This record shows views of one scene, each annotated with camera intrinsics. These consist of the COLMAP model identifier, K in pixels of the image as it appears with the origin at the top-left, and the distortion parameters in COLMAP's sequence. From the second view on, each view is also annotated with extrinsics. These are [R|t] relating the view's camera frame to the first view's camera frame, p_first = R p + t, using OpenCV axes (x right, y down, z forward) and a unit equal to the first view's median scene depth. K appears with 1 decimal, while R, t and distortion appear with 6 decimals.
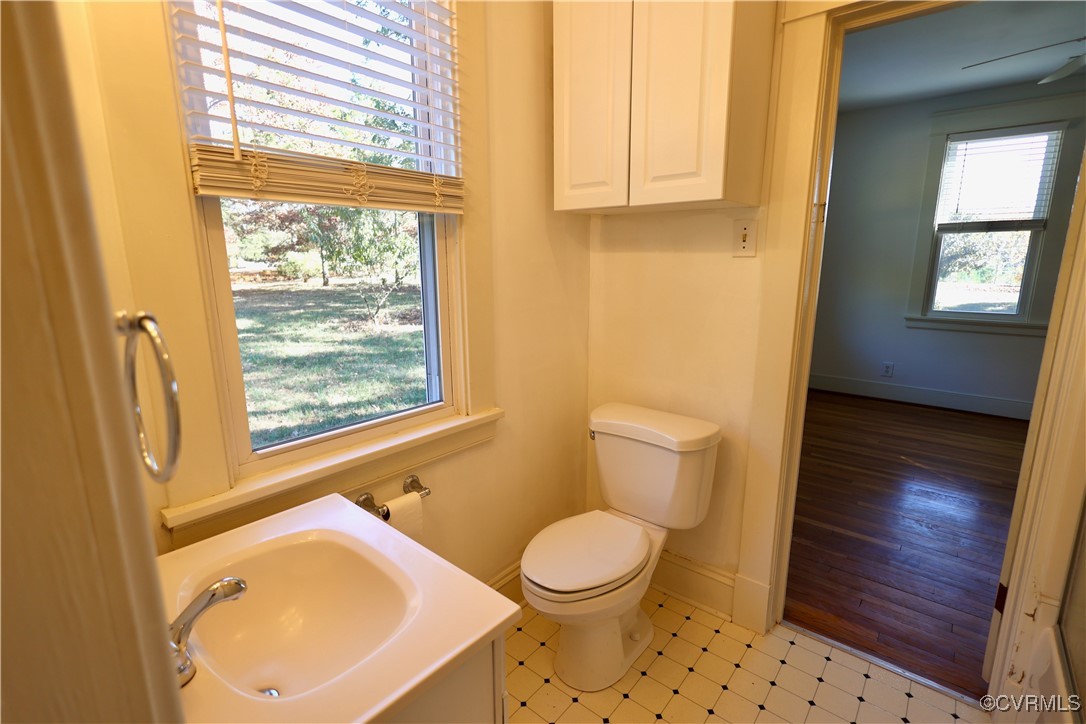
lens RADIAL K [[503.9, 0, 540.9], [0, 503.9, 365.0], [0, 0, 1]] dist [0.002006, -0.000163]
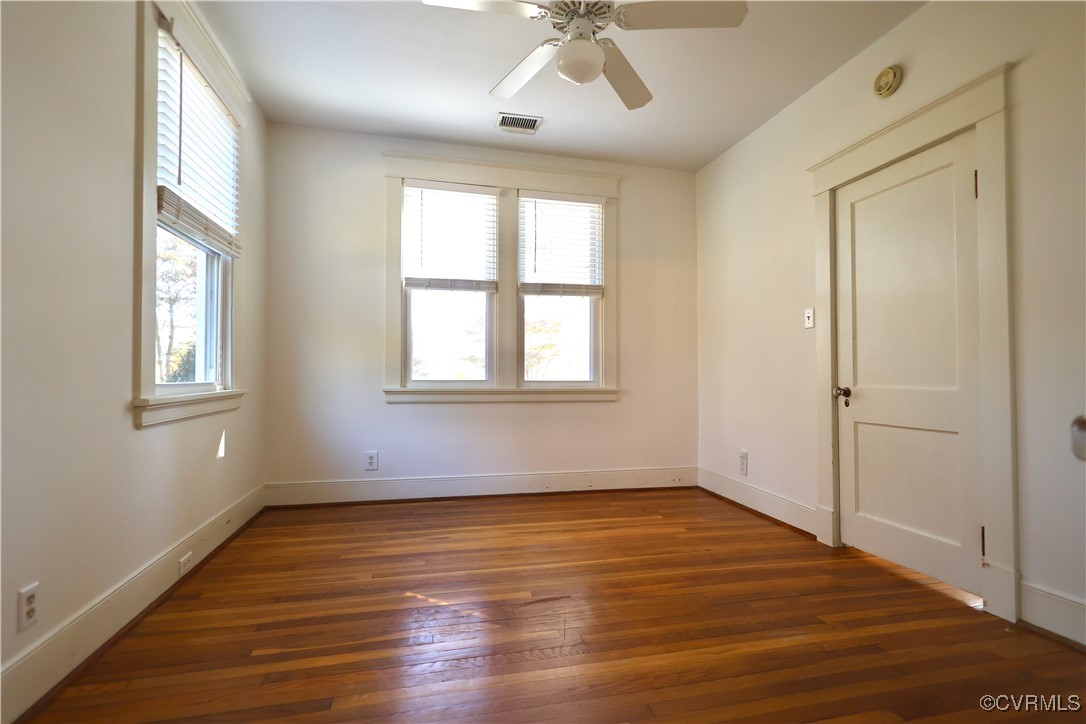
lens RADIAL K [[503.9, 0, 540.2], [0, 503.9, 368.7], [0, 0, 1]] dist [0.002006, -0.000163]
pose [[0.593910, 0.022242, 0.804224, 0.266519], [0.154009, 0.977989, -0.140781, 0.022273], [-0.789654, 0.207469, 0.577411, 0.394571]]
